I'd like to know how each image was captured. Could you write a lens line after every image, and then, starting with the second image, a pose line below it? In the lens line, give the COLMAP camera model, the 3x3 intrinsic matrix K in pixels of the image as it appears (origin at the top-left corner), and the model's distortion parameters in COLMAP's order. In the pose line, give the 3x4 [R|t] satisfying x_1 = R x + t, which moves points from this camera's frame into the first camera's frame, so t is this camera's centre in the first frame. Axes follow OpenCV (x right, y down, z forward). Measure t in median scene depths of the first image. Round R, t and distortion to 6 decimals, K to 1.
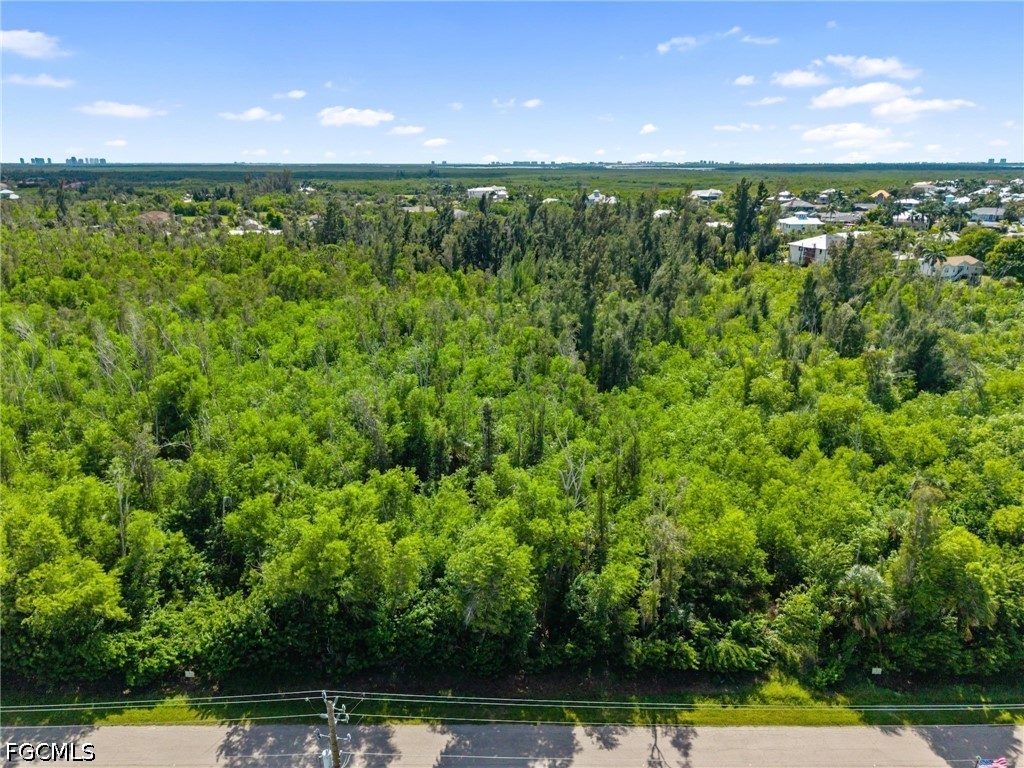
lens RADIAL K [[687.5, 0, 527.4], [0, 687.5, 385.3], [0, 0, 1]] dist [0.011330, -0.006242]
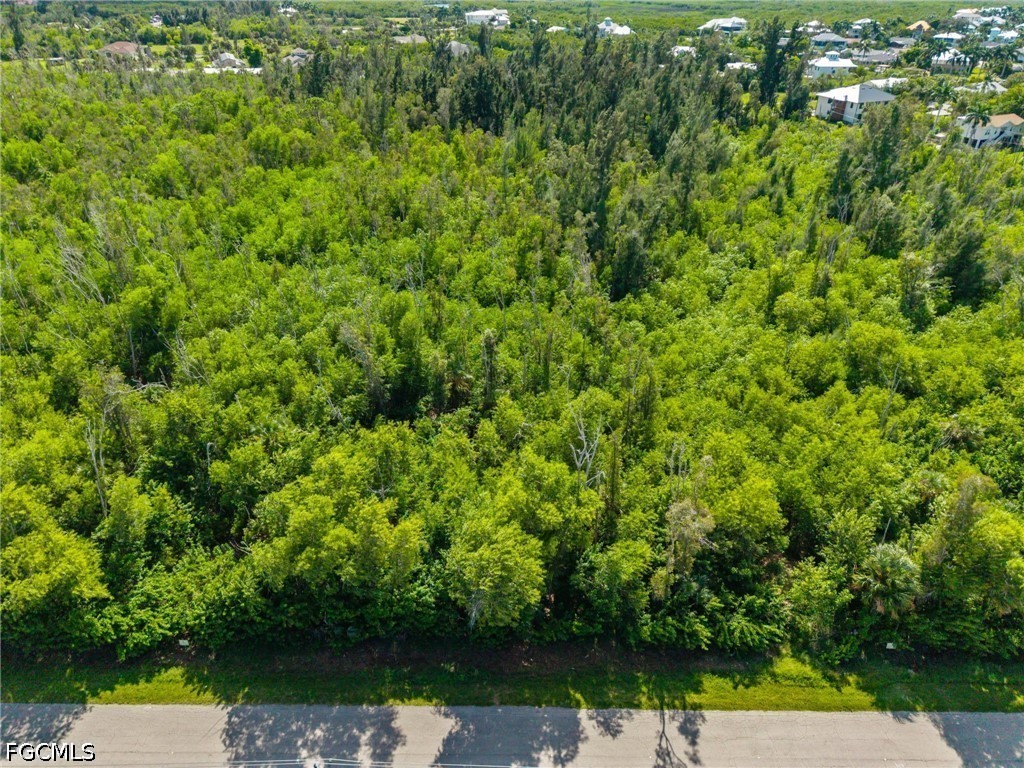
lens RADIAL K [[687.5, 0, 527.4], [0, 687.5, 385.3], [0, 0, 1]] dist [0.011330, -0.006242]
pose [[0.999924, 0.012200, 0.001701, -0.006764], [-0.012275, 0.975425, 0.219989, -0.080864], [0.001025, -0.219994, 0.975501, 0.071164]]
